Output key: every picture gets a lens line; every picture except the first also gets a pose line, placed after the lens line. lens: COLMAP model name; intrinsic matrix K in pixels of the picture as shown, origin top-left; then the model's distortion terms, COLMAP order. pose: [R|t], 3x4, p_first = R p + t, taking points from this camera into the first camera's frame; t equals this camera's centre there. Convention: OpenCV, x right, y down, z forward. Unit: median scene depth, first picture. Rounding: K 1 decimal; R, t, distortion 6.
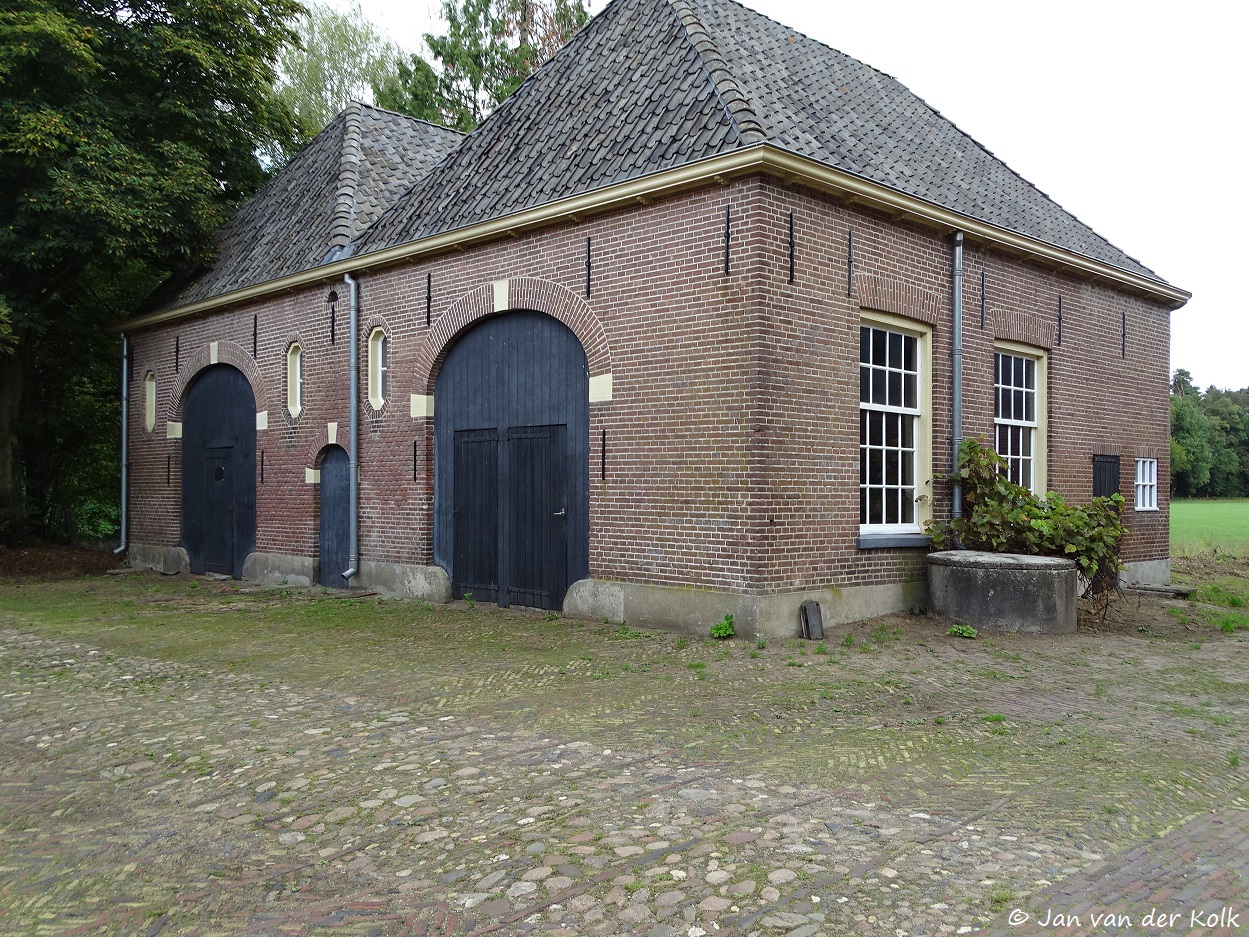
lens RADIAL K [[1091.5, 0, 624.5], [0, 1091.5, 468.5], [0, 0, 1]] dist [0.000628, 0.000173]
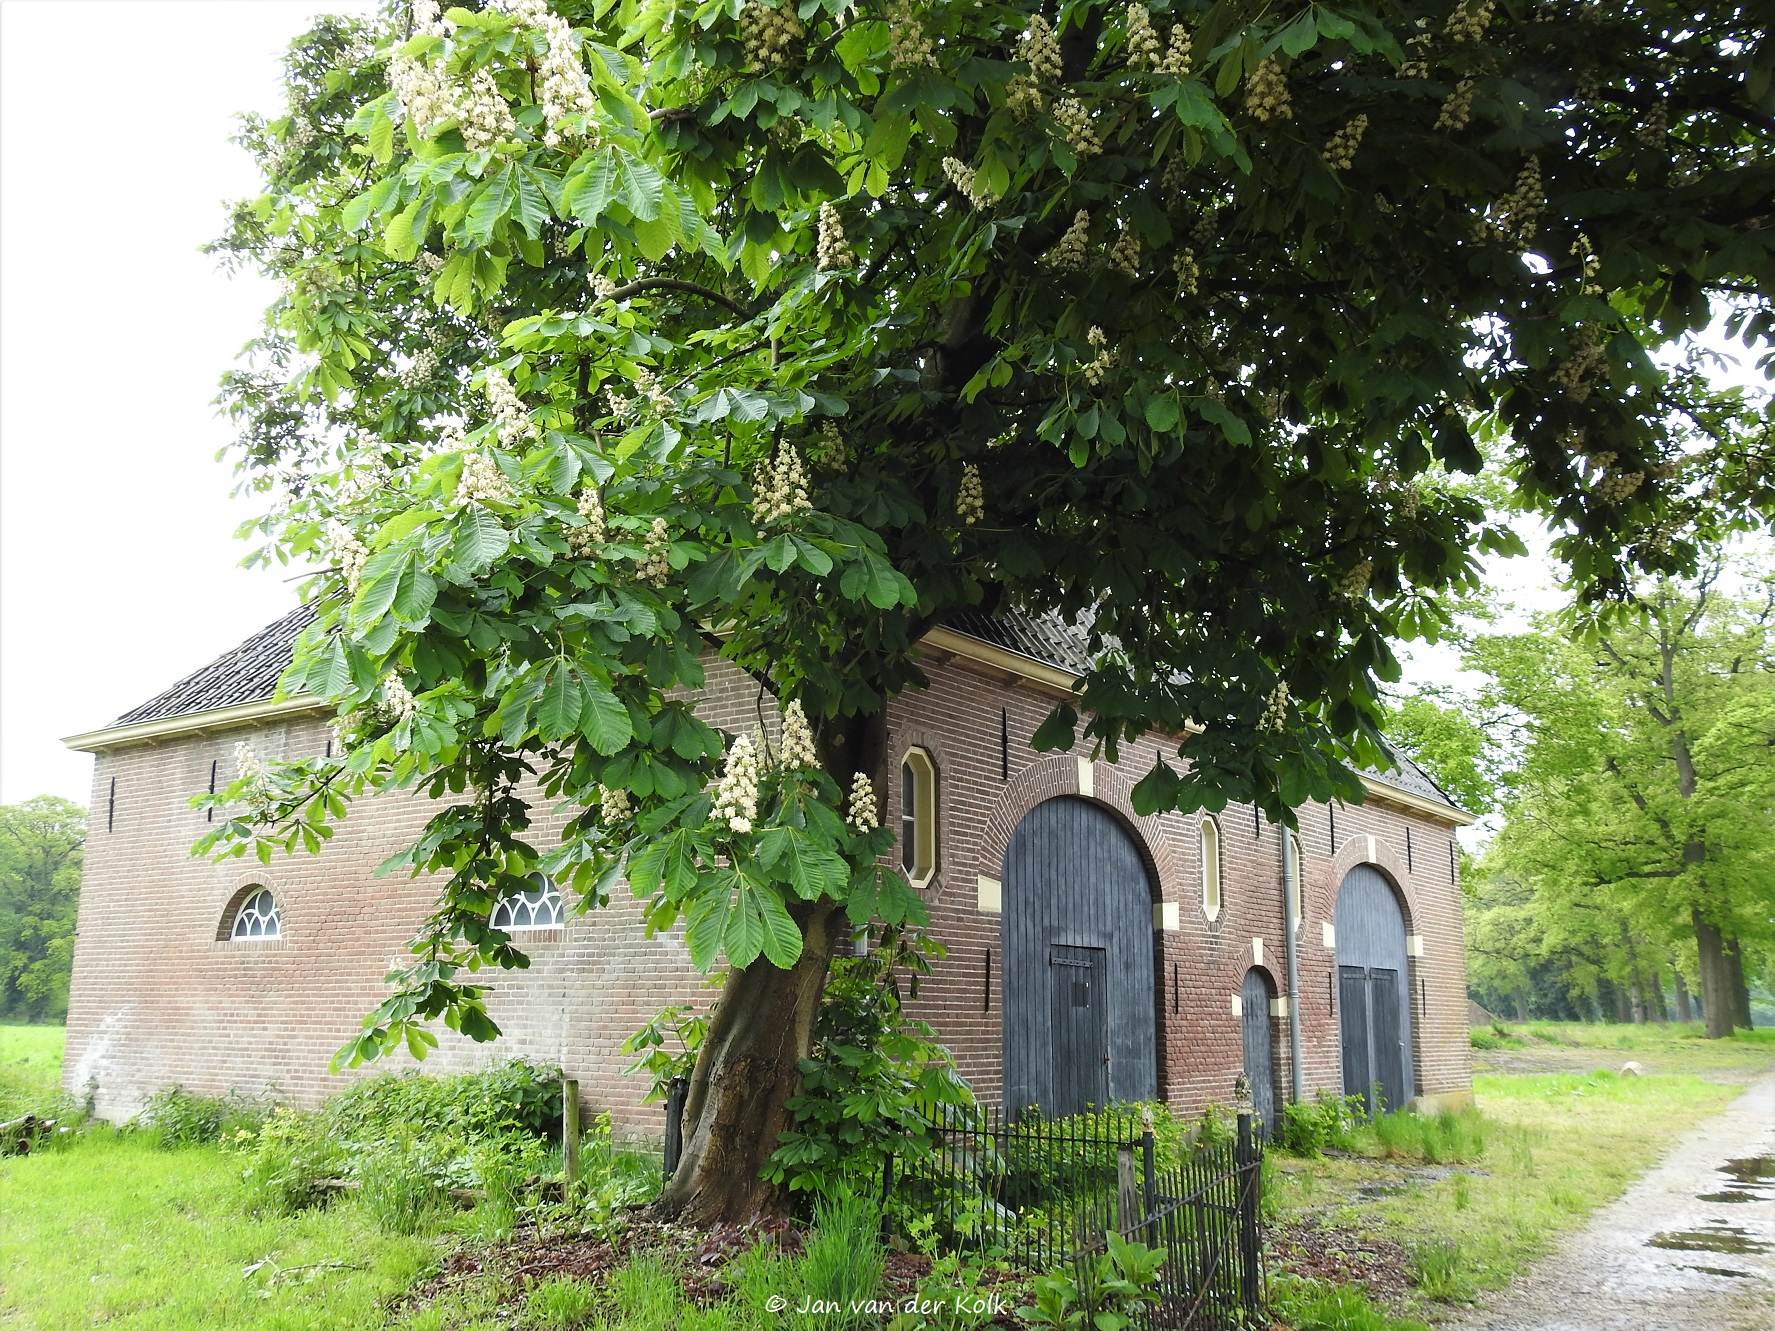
lens RADIAL K [[1578.1, 0, 887.5], [0, 1578.1, 665.5], [0, 0, 1]] dist [-0.005240, -0.001659]
pose [[-0.170369, 0.210053, 0.962731, -1.286960], [-0.031168, 0.975378, -0.218328, 0.022084], [-0.984887, -0.067203, -0.159628, 1.369238]]
